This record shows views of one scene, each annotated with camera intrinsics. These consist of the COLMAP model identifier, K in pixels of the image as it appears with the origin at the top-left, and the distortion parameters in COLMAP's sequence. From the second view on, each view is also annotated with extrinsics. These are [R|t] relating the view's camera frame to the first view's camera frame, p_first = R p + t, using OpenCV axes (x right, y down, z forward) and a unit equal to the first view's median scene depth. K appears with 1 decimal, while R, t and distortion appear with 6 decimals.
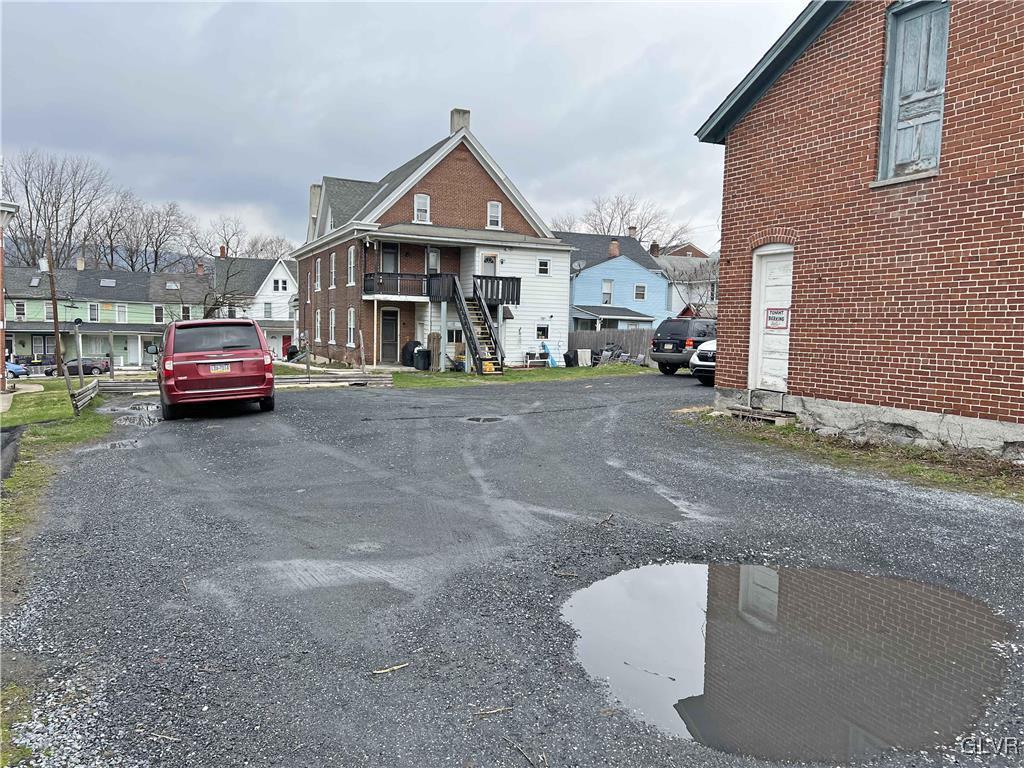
lens RADIAL K [[758.3, 0, 512.0], [0, 758.3, 384.0], [0, 0, 1]] dist [0.104038, -0.180801]
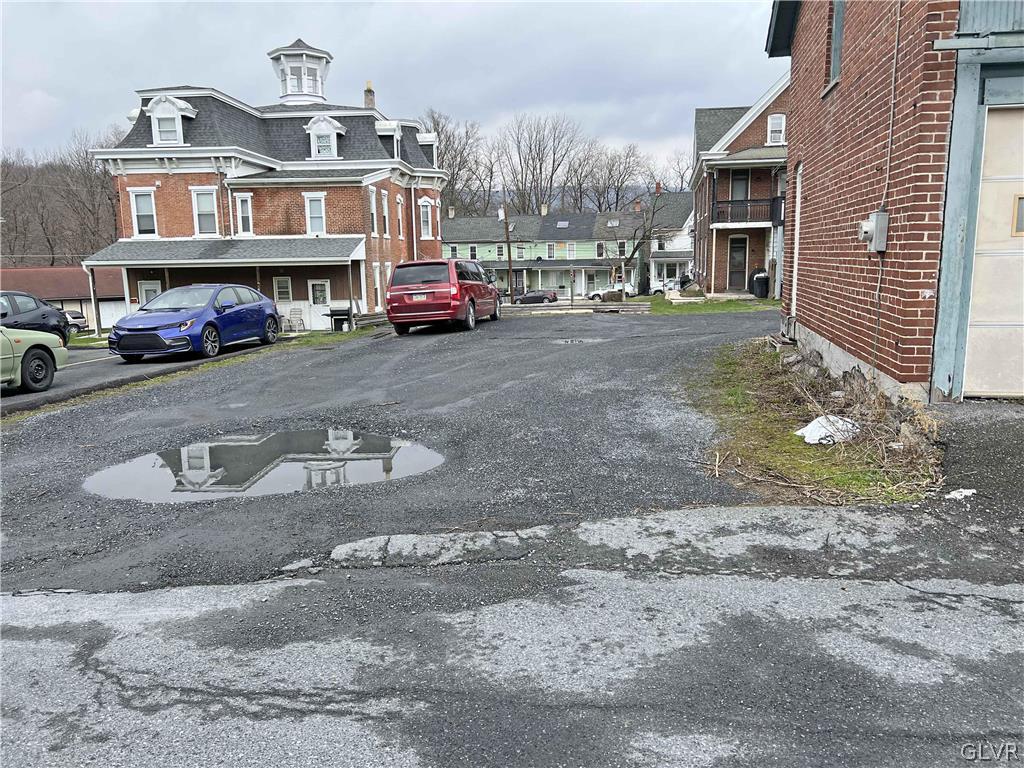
lens RADIAL K [[758.3, 0, 512.0], [0, 758.3, 384.0], [0, 0, 1]] dist [0.104038, -0.180801]
pose [[0.809090, 0.061746, -0.584432, 0.199460], [-0.007400, 0.995457, 0.094928, 0.001185], [0.587639, -0.072480, 0.805871, 0.000547]]
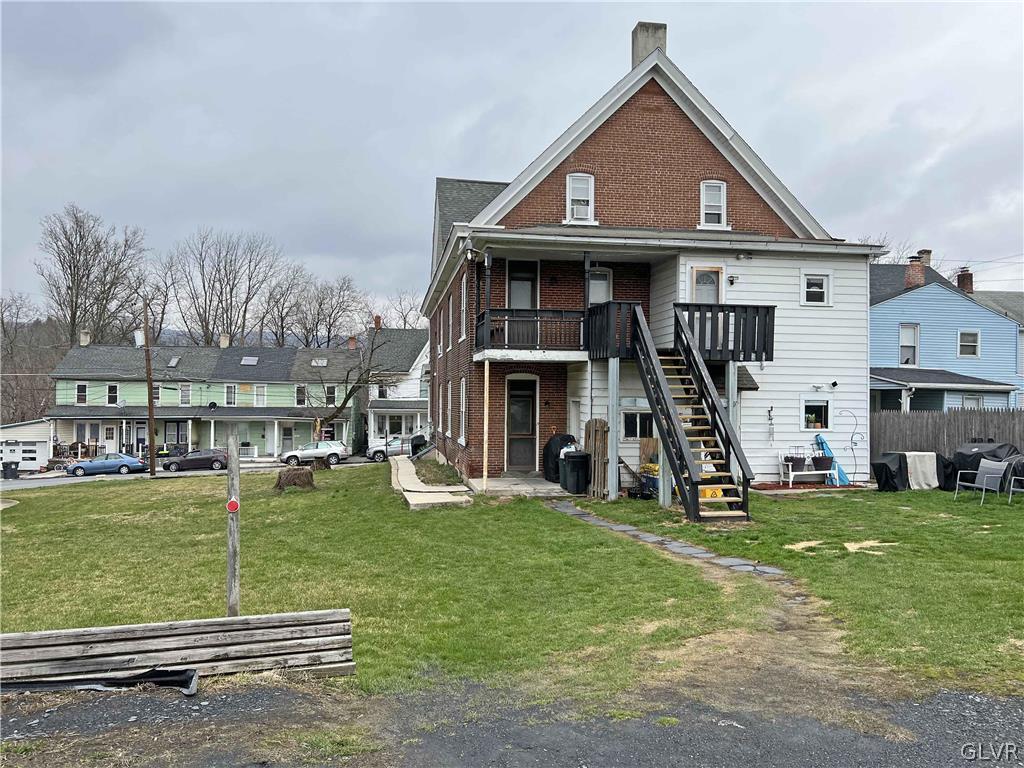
lens RADIAL K [[758.3, 0, 512.0], [0, 758.3, 384.0], [0, 0, 1]] dist [0.104038, -0.180801]
pose [[0.964680, -0.020137, -0.262652, -0.021791], [-0.006700, 0.994876, -0.100881, -0.037378], [0.263338, 0.099077, 0.959602, 0.466714]]
